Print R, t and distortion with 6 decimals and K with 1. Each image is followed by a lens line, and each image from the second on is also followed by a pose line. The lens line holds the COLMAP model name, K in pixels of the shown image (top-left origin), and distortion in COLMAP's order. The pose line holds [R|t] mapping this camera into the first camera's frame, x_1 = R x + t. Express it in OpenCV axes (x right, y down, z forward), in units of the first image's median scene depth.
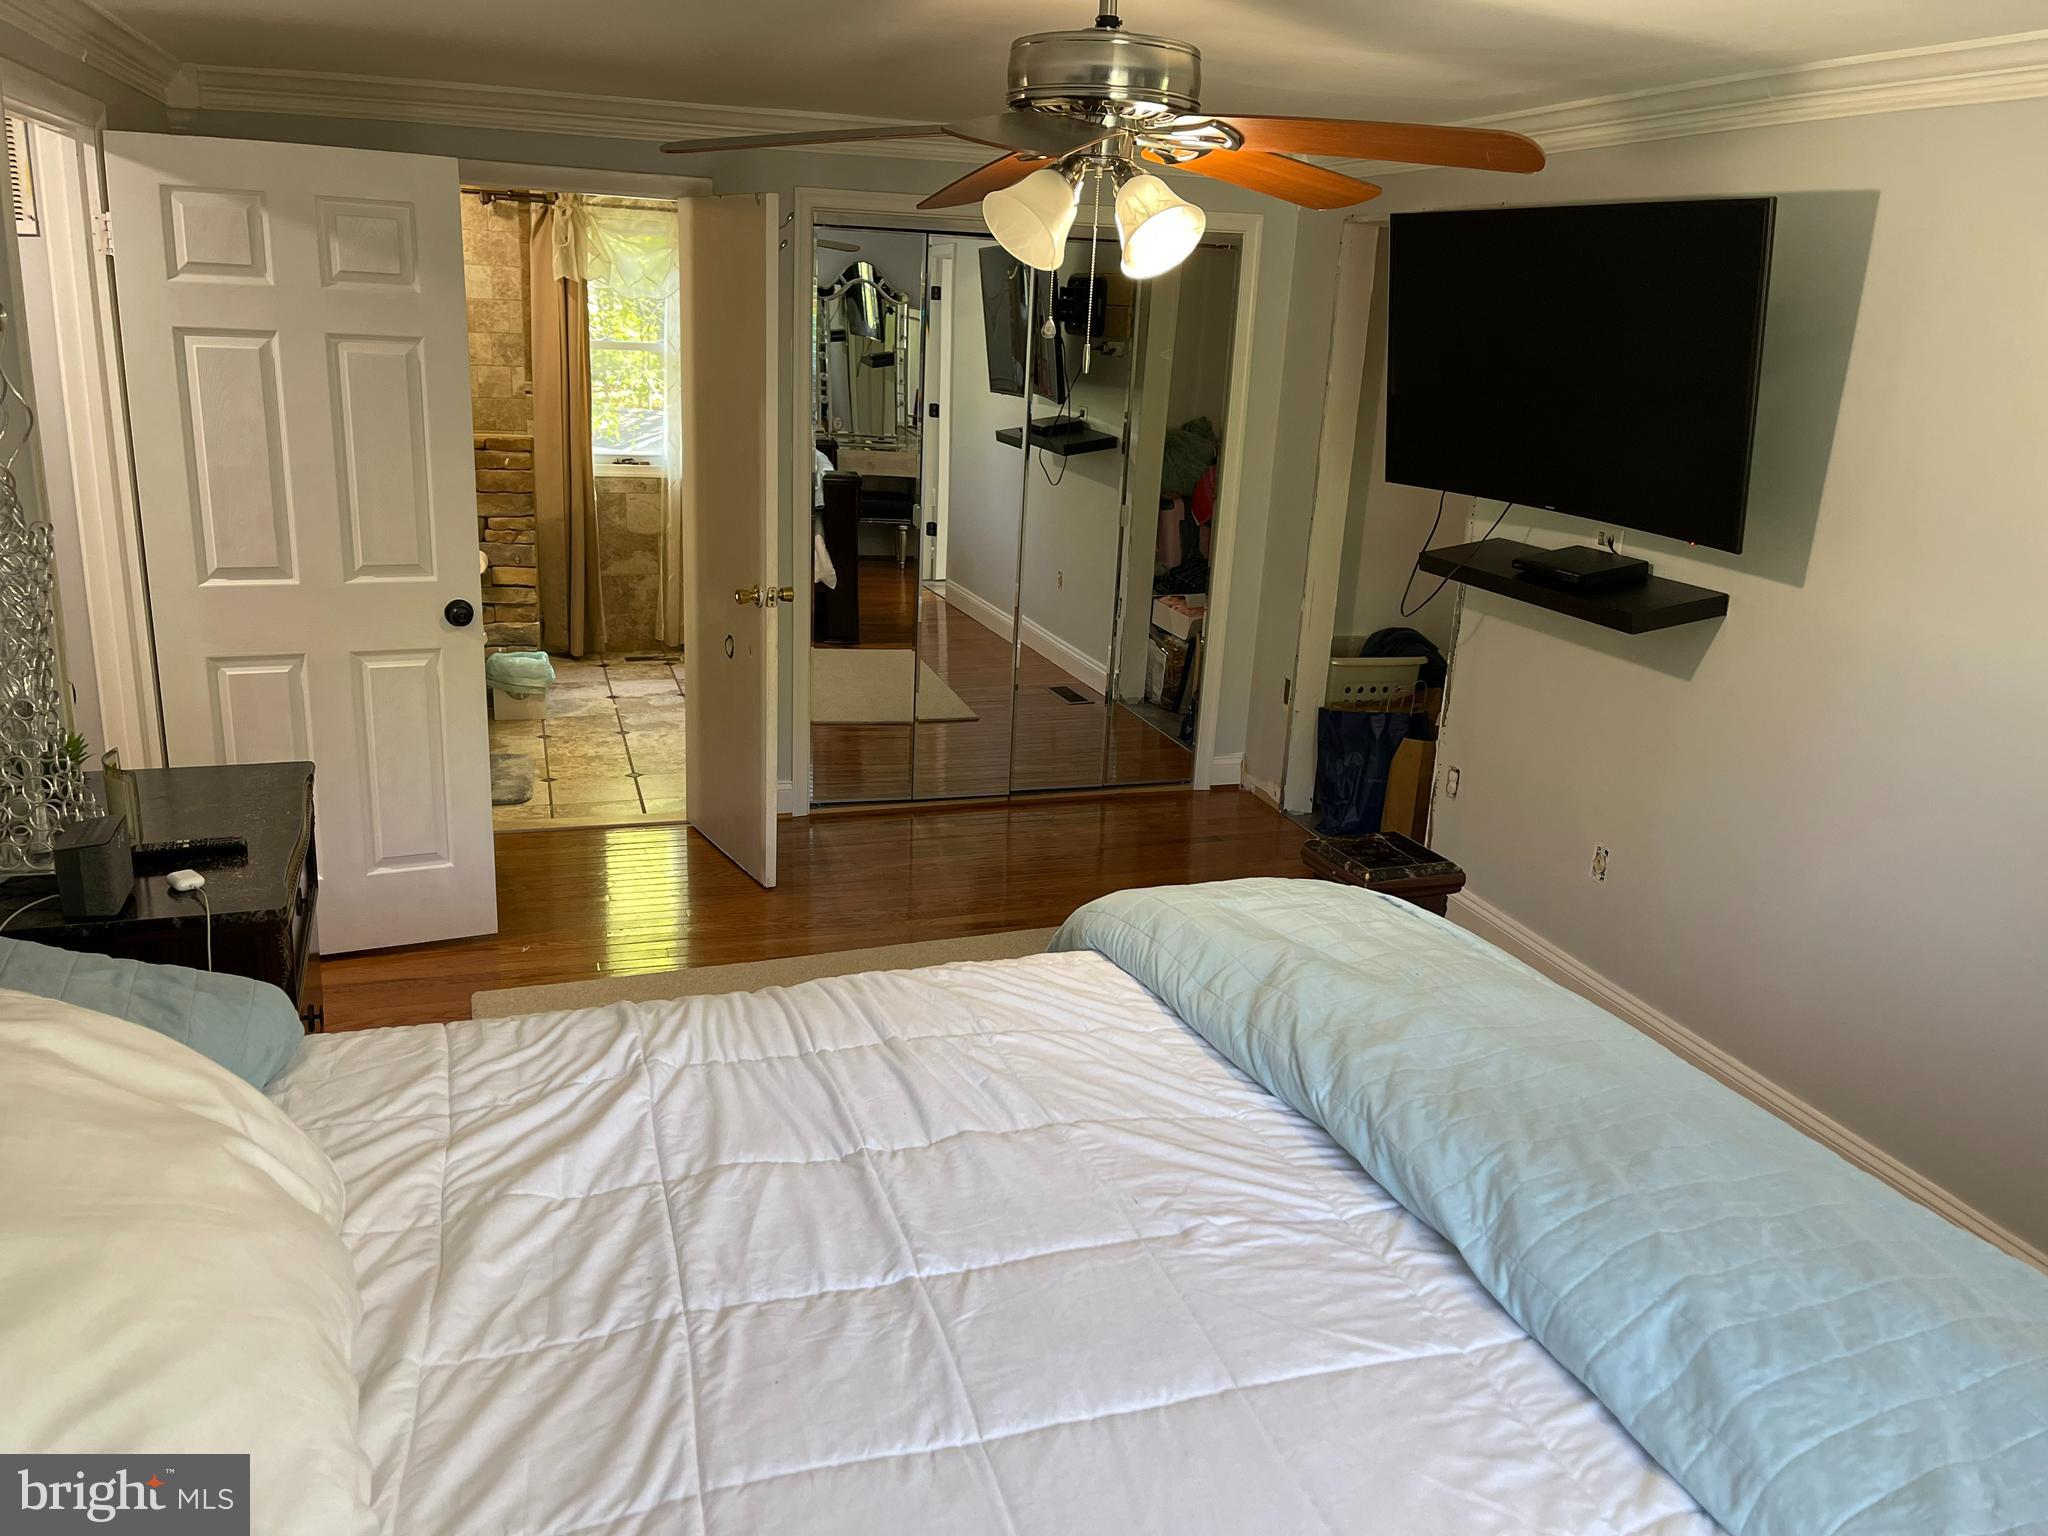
lens RADIAL K [[1555.6, 0, 1028.1], [0, 1555.6, 771.9], [0, 0, 1]] dist [0.047584, -0.053831]
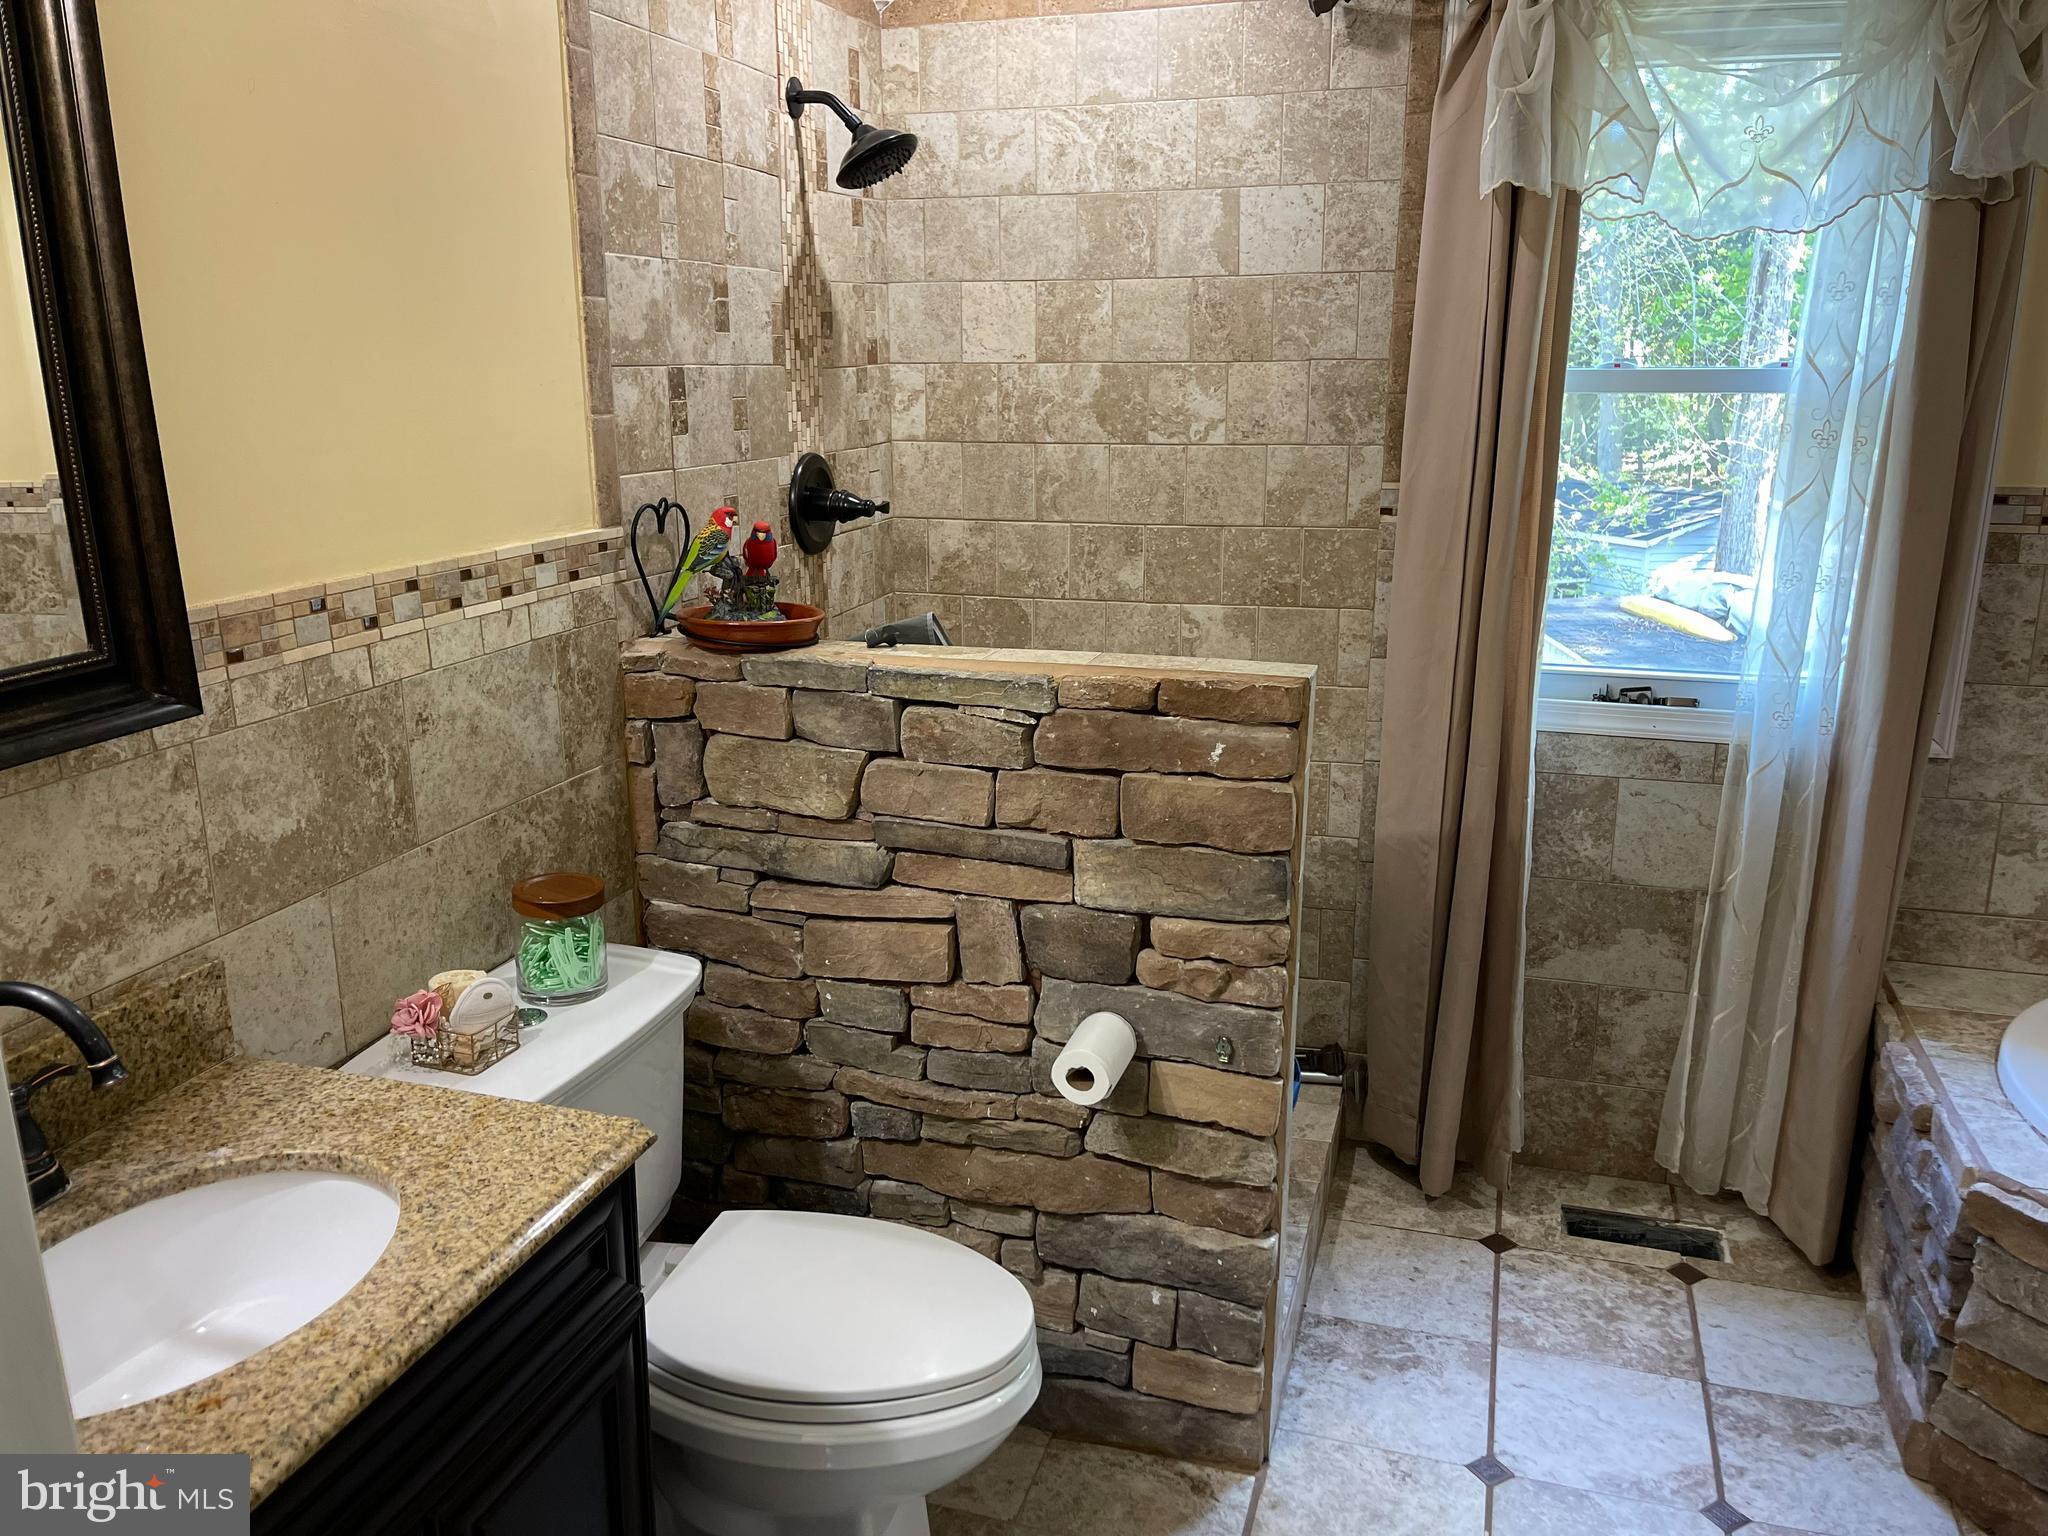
lens RADIAL K [[1555.6, 0, 1012.1], [0, 1555.6, 764.3], [0, 0, 1]] dist [0.047584, -0.053831]
pose [[0.806818, 0.098990, -0.582448, -0.168844], [-0.126804, 0.991903, -0.007074, -0.170827], [0.577031, 0.079564, 0.812837, 0.657671]]
